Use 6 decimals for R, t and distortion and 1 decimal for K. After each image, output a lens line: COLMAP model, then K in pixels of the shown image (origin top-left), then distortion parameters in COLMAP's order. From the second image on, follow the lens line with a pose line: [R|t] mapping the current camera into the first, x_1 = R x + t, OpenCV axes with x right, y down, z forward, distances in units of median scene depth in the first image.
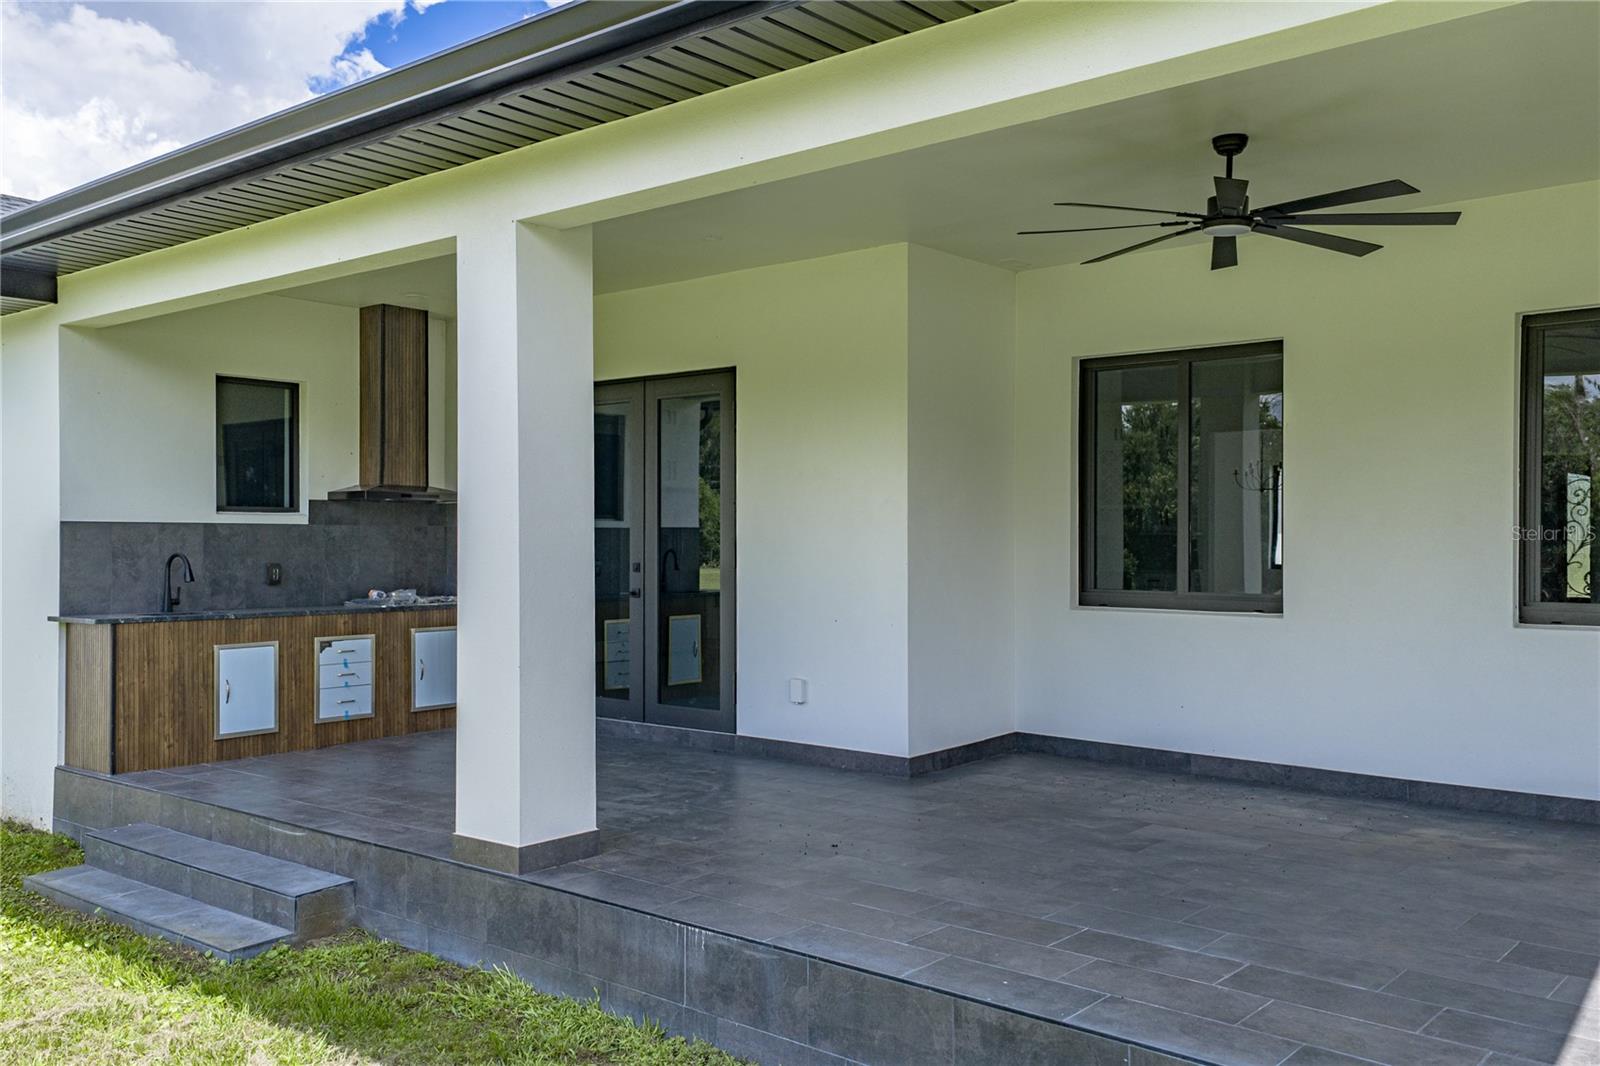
lens RADIAL K [[1321.9, 0, 796.5], [0, 1321.9, 536.2], [0, 0, 1]] dist [0.076138, -0.012680]
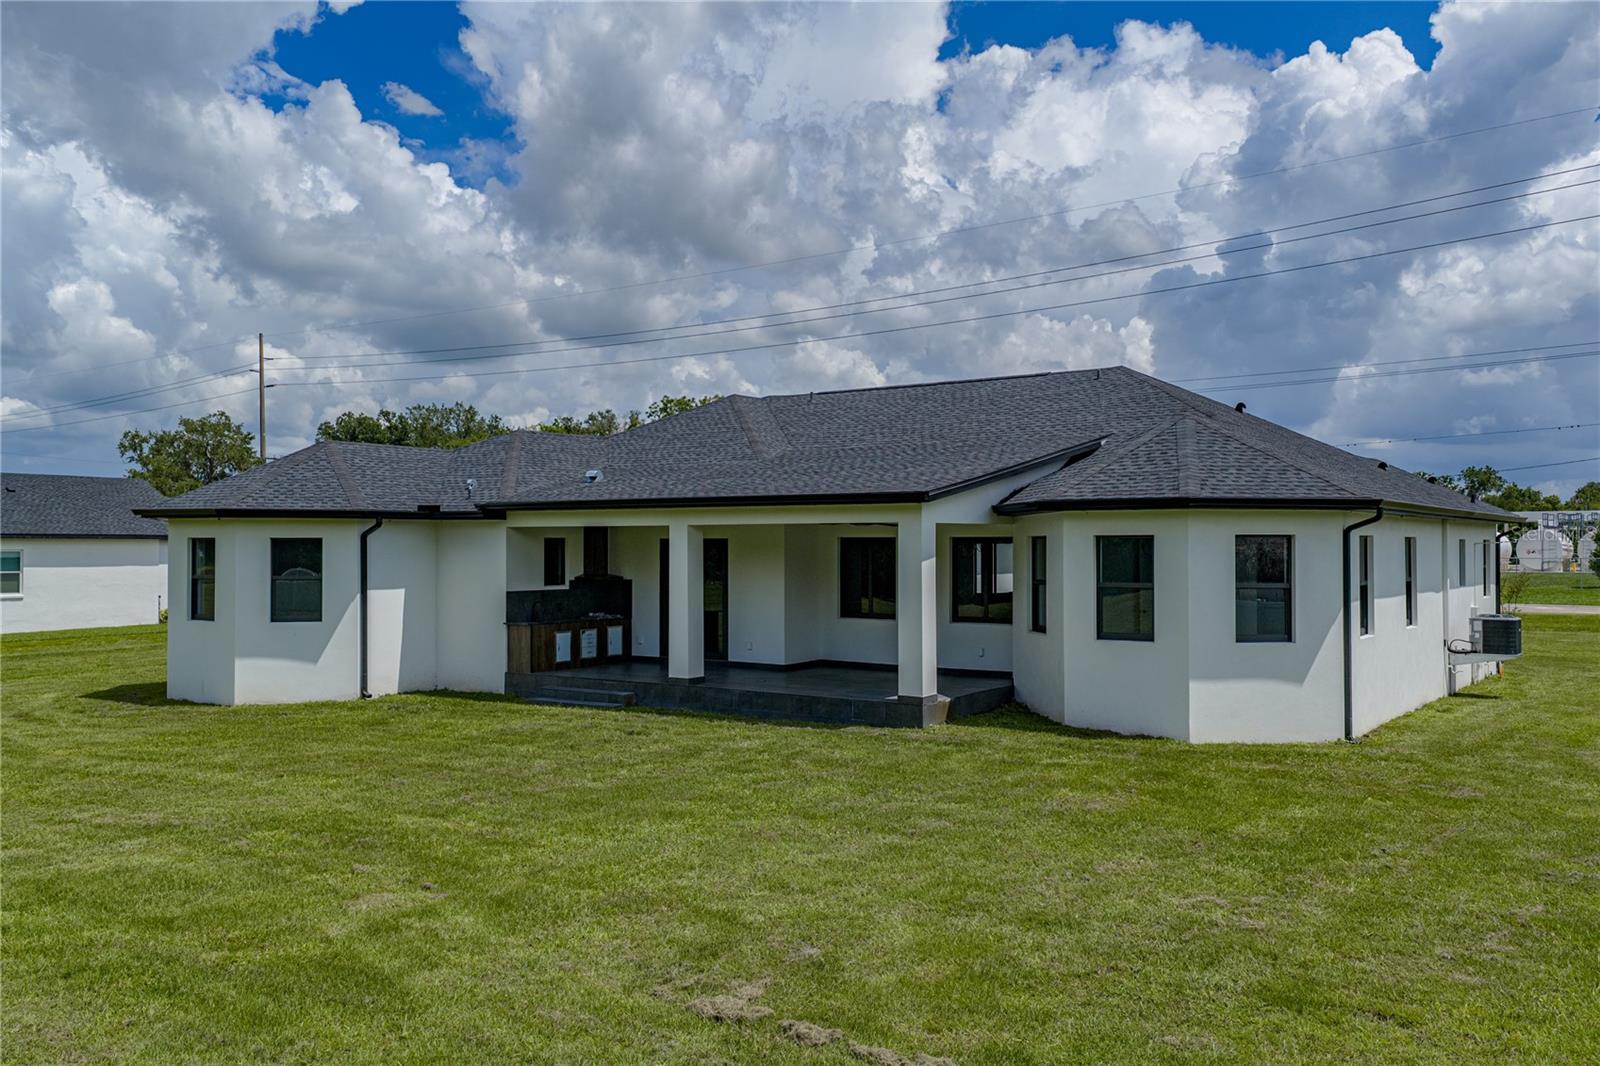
lens RADIAL K [[1310.9, 0, 805.3], [0, 1310.9, 534.6], [0, 0, 1]] dist [0.066371, -0.008260]
pose [[0.996611, 0.003243, 0.082197, -0.118952], [-0.002954, 0.999989, -0.003640, -0.132026], [-0.082208, 0.003385, 0.996609, -2.041996]]
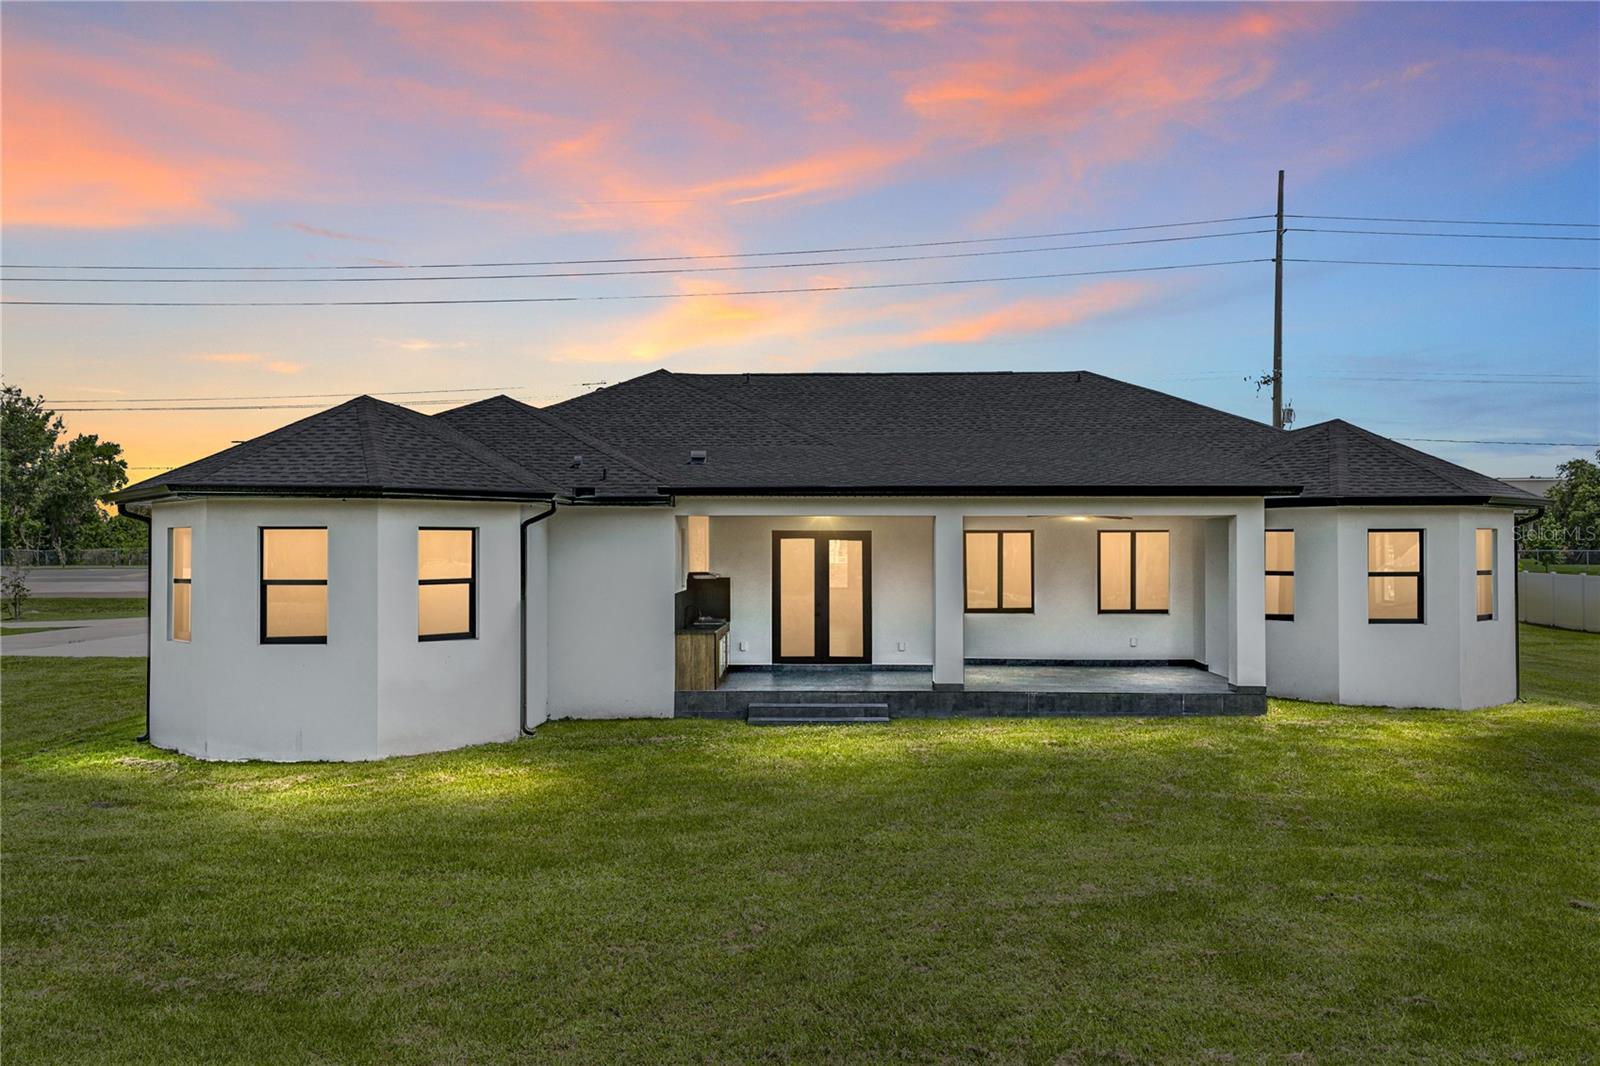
lens RADIAL K [[1314.0, 0, 802.2], [0, 1314.0, 539.1], [0, 0, 1]] dist [0.074288, -0.003816]
pose [[0.784763, 0.003050, 0.619789, -1.873718], [-0.005216, 0.999985, 0.001684, -0.118354], [-0.619775, -0.004554, 0.784767, -1.093118]]
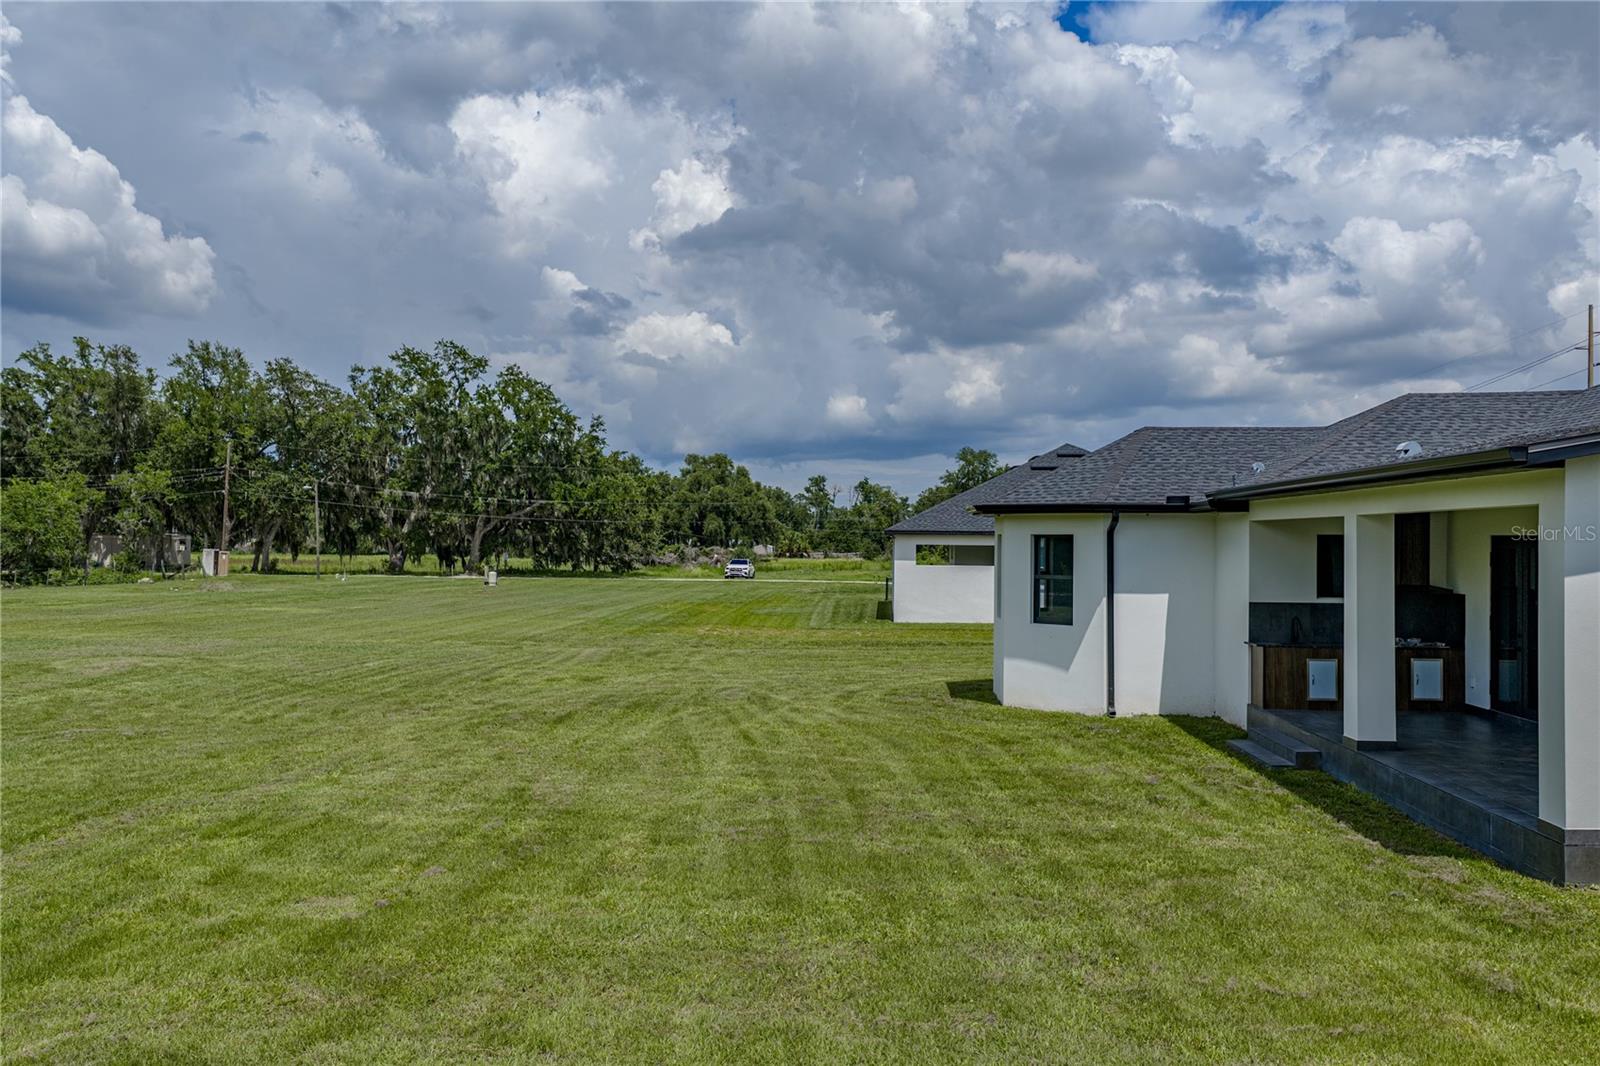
lens RADIAL K [[1321.9, 0, 796.5], [0, 1321.9, 536.2], [0, 0, 1]] dist [0.076138, -0.012680]
pose [[0.596796, 0.002575, -0.802389, 0.896668], [-0.003659, 0.999993, 0.000488, -0.128793], [0.802385, 0.002644, 0.596801, -1.085144]]
